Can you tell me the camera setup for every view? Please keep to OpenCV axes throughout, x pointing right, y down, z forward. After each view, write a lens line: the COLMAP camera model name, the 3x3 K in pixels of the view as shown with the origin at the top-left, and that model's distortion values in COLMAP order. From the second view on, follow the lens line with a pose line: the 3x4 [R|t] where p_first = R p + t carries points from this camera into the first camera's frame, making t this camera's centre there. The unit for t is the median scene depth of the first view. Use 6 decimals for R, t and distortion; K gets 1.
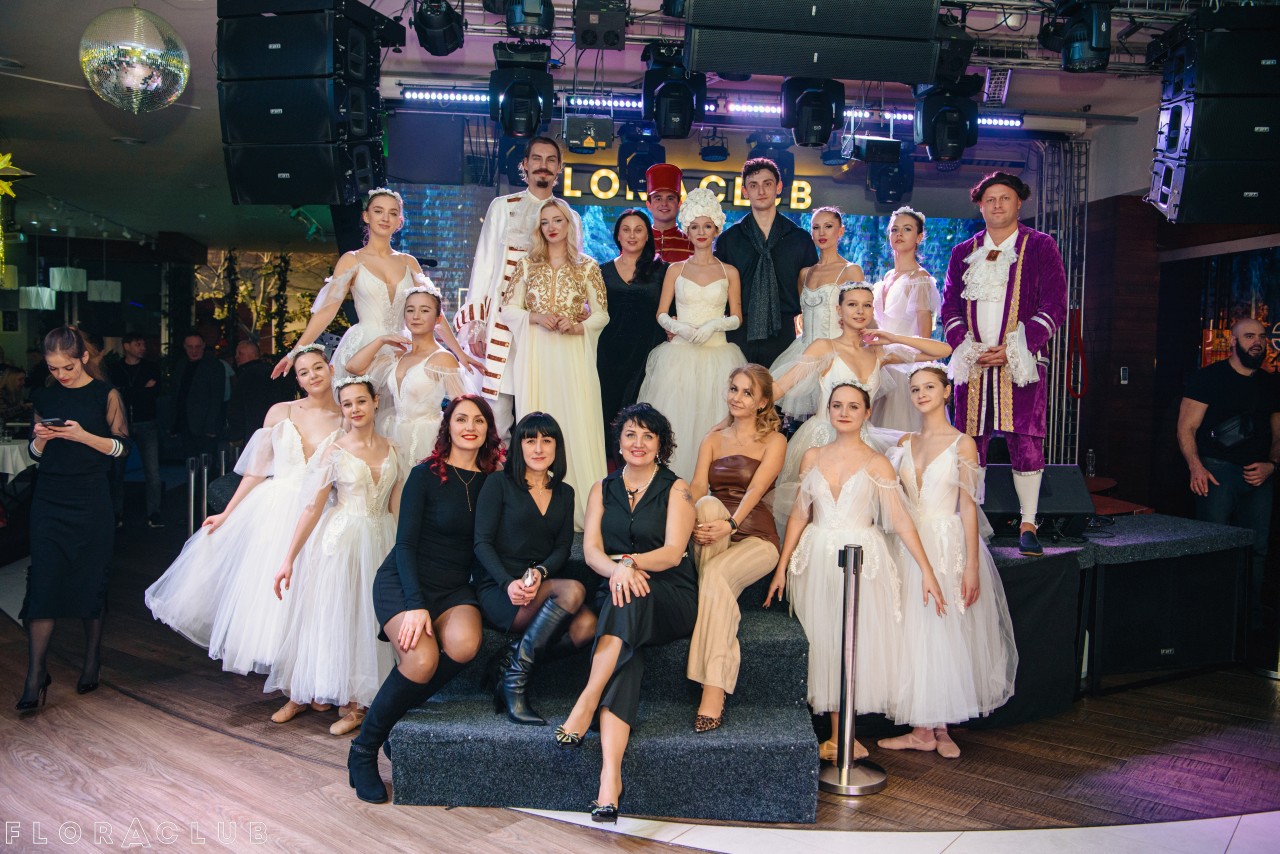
lens RADIAL K [[1132.1, 0, 645.0], [0, 1132.1, 428.1], [0, 0, 1]] dist [-0.003477, 0.011567]
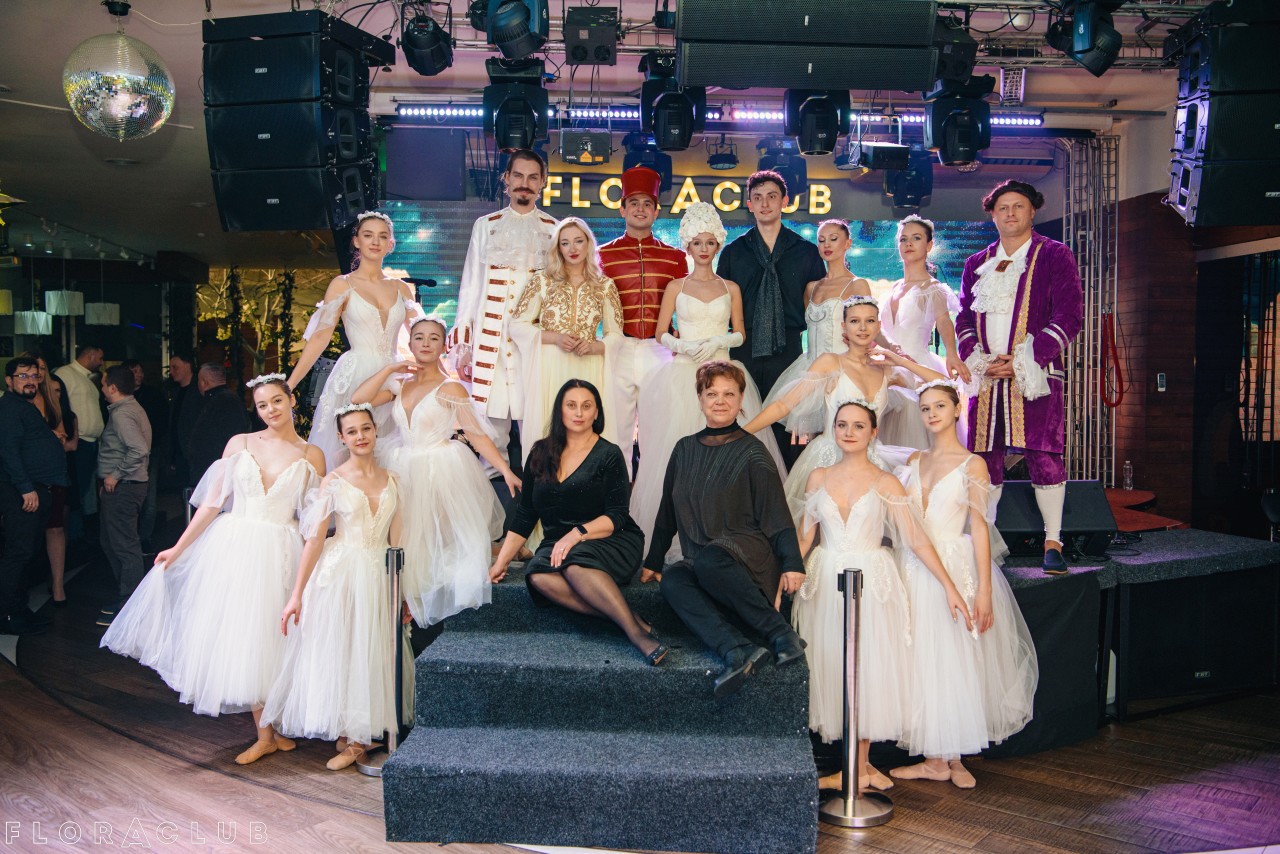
lens RADIAL K [[1205.8, 0, 645.9], [0, 1205.8, 424.1], [0, 0, 1]] dist [0.013634, 0.027552]
pose [[0.999378, -0.020040, -0.029003, 0.030054], [0.019619, 0.999699, -0.014758, -0.007381], [0.029290, 0.014179, 0.999470, -0.035854]]
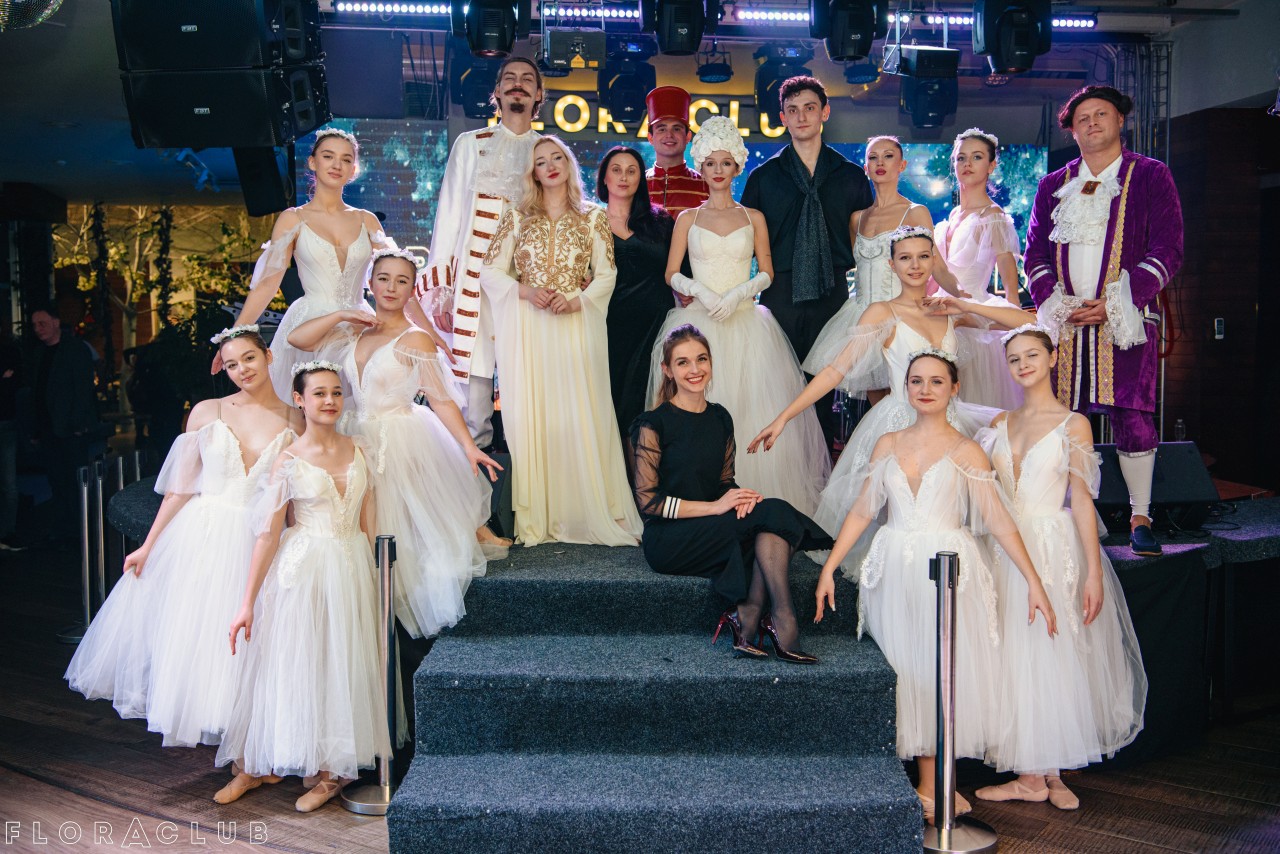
lens RADIAL K [[1348.6, 0, 638.0], [0, 1348.6, 425.2], [0, 0, 1]] dist [0.049890, 0.083367]
pose [[0.998824, -0.032483, 0.035994, -0.053983], [0.031922, 0.999361, 0.016065, -0.008095], [-0.036493, -0.014898, 0.999223, 0.030958]]
